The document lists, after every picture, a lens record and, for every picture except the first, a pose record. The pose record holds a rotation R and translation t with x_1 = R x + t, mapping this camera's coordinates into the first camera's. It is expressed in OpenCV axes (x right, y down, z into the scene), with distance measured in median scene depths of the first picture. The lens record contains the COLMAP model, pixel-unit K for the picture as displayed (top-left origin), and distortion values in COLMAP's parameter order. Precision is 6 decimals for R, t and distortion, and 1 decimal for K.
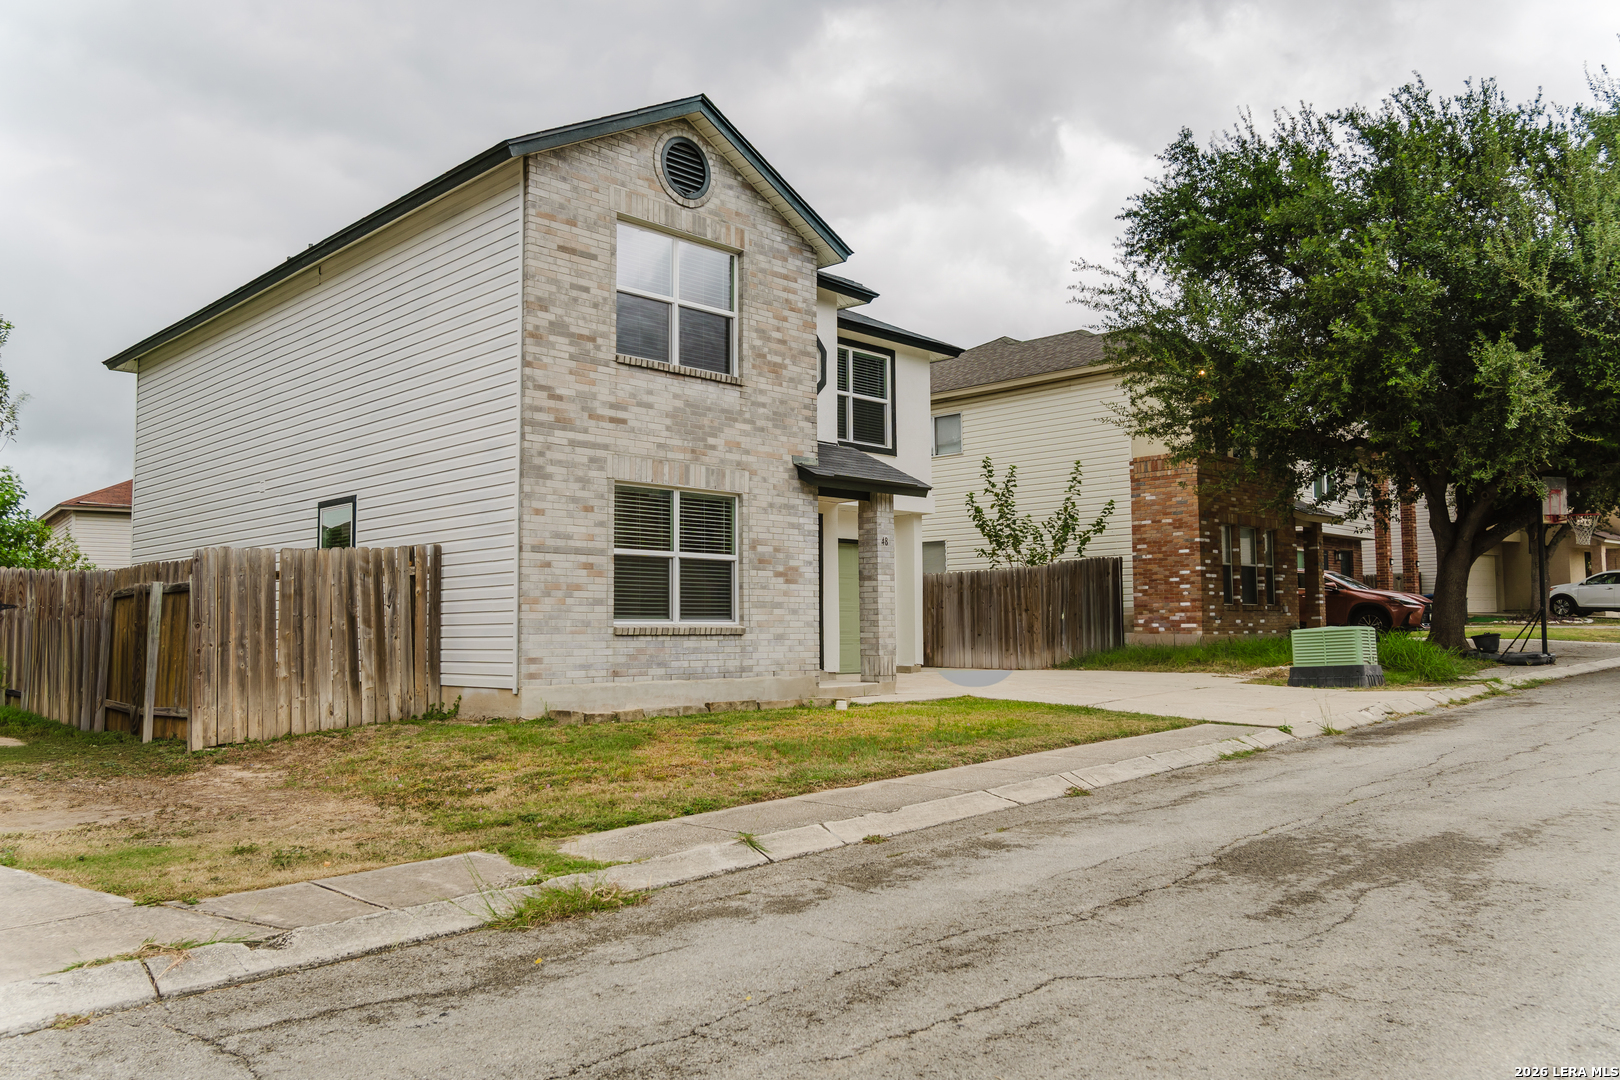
lens RADIAL K [[1196.8, 0, 775.3], [0, 1196.8, 541.3], [0, 0, 1]] dist [-0.015985, 0.012318]
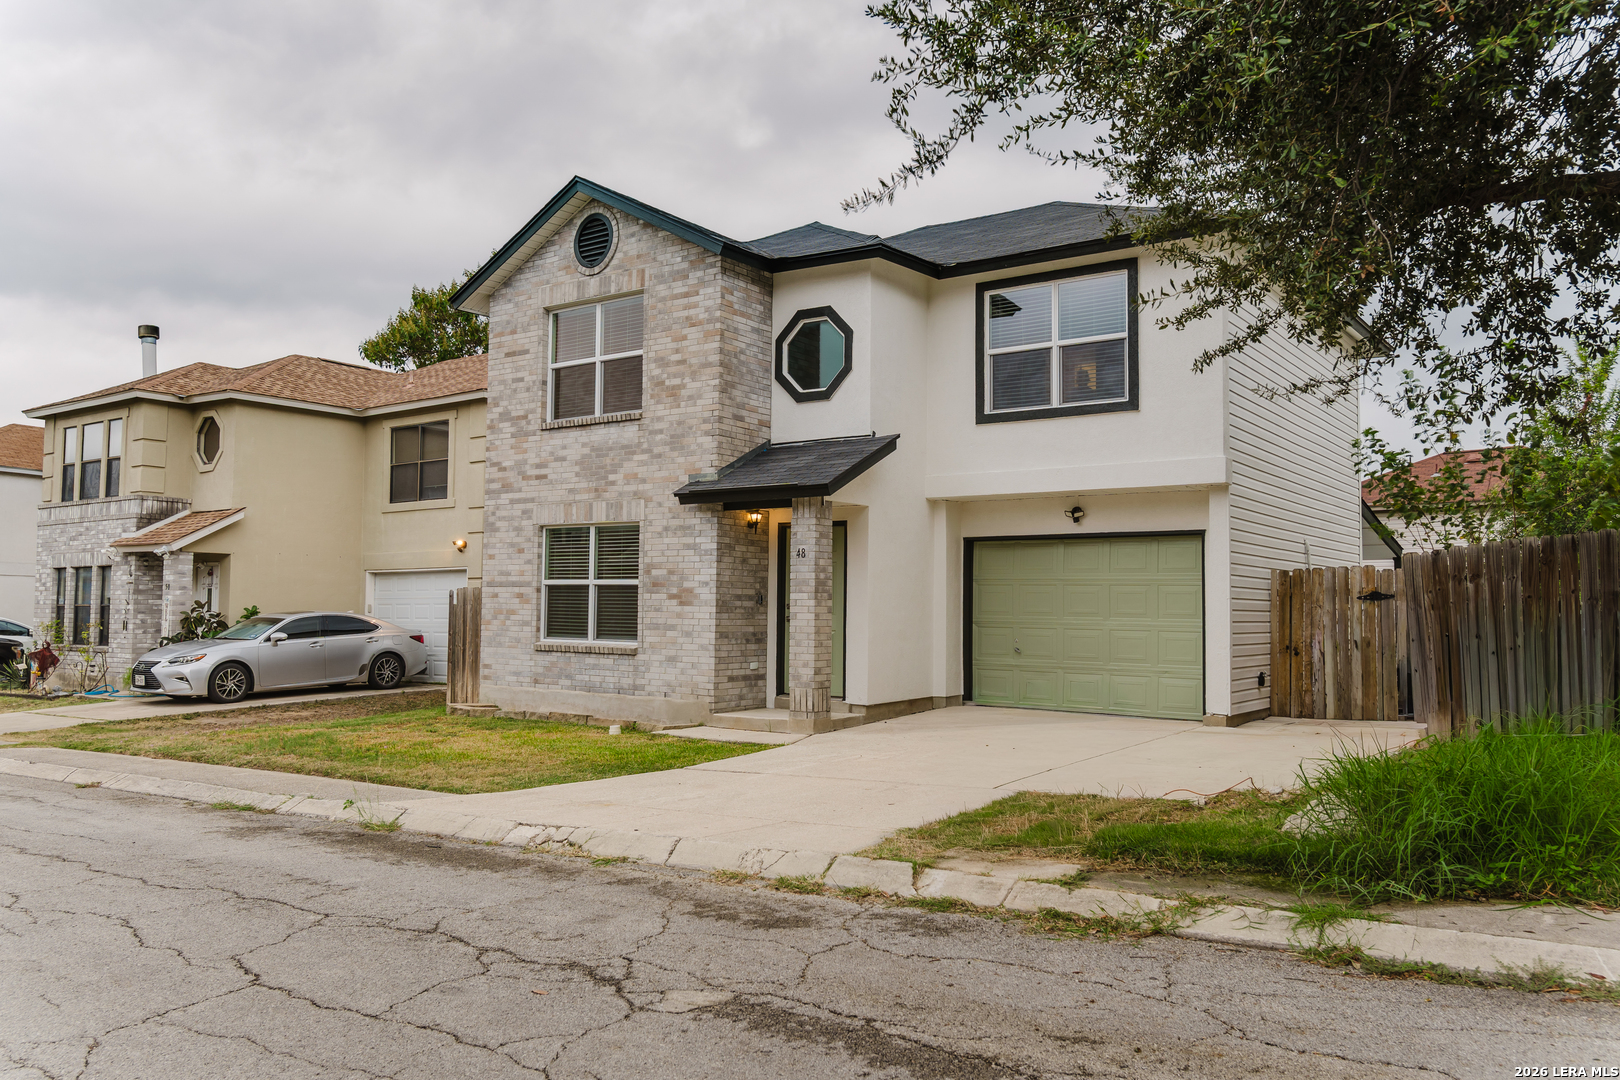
lens RADIAL K [[1196.8, 0, 804.7], [0, 1196.8, 542.6], [0, 0, 1]] dist [-0.015985, 0.012318]
pose [[0.185286, -0.047034, -0.981558, 1.079074], [0.062413, 0.997401, -0.036011, 0.027172], [0.980701, -0.054590, 0.187740, 0.984219]]
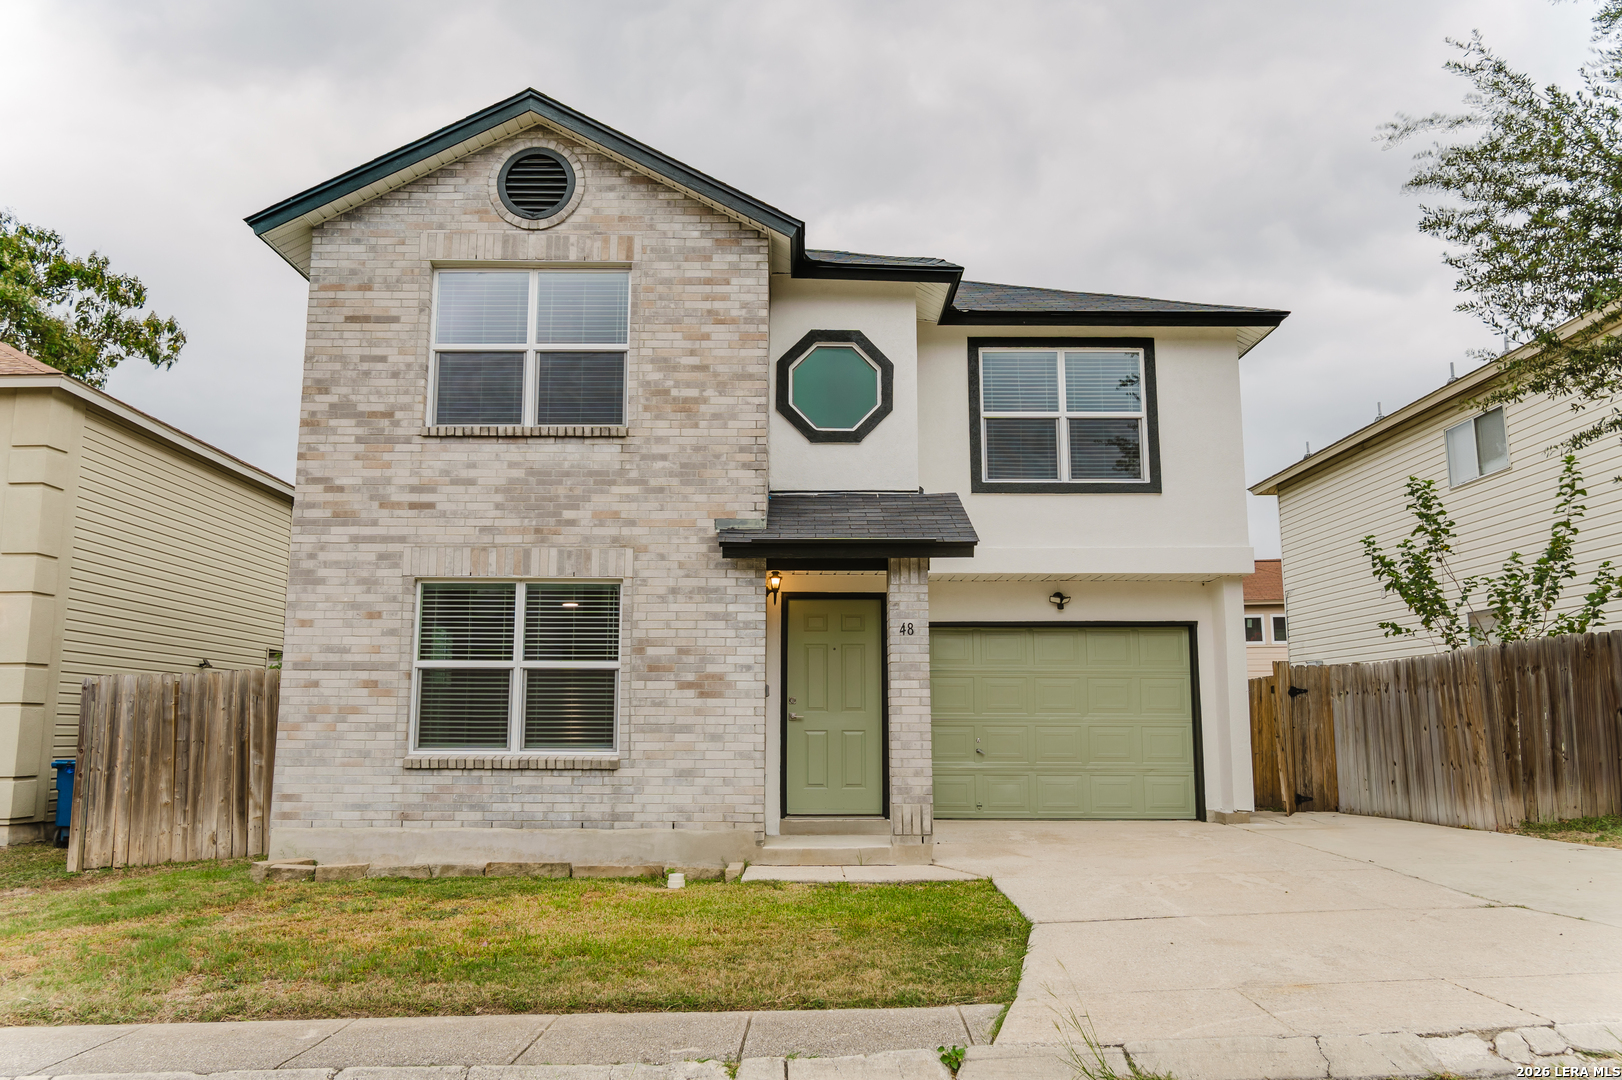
lens RADIAL K [[1184.5, 0, 801.9], [0, 1184.5, 543.5], [0, 0, 1]] dist [-0.014543, 0.005637]
pose [[0.724038, -0.099835, -0.682497, 0.586350], [0.047434, 0.994334, -0.095128, 0.014708], [0.688127, 0.036503, 0.724671, 0.562153]]
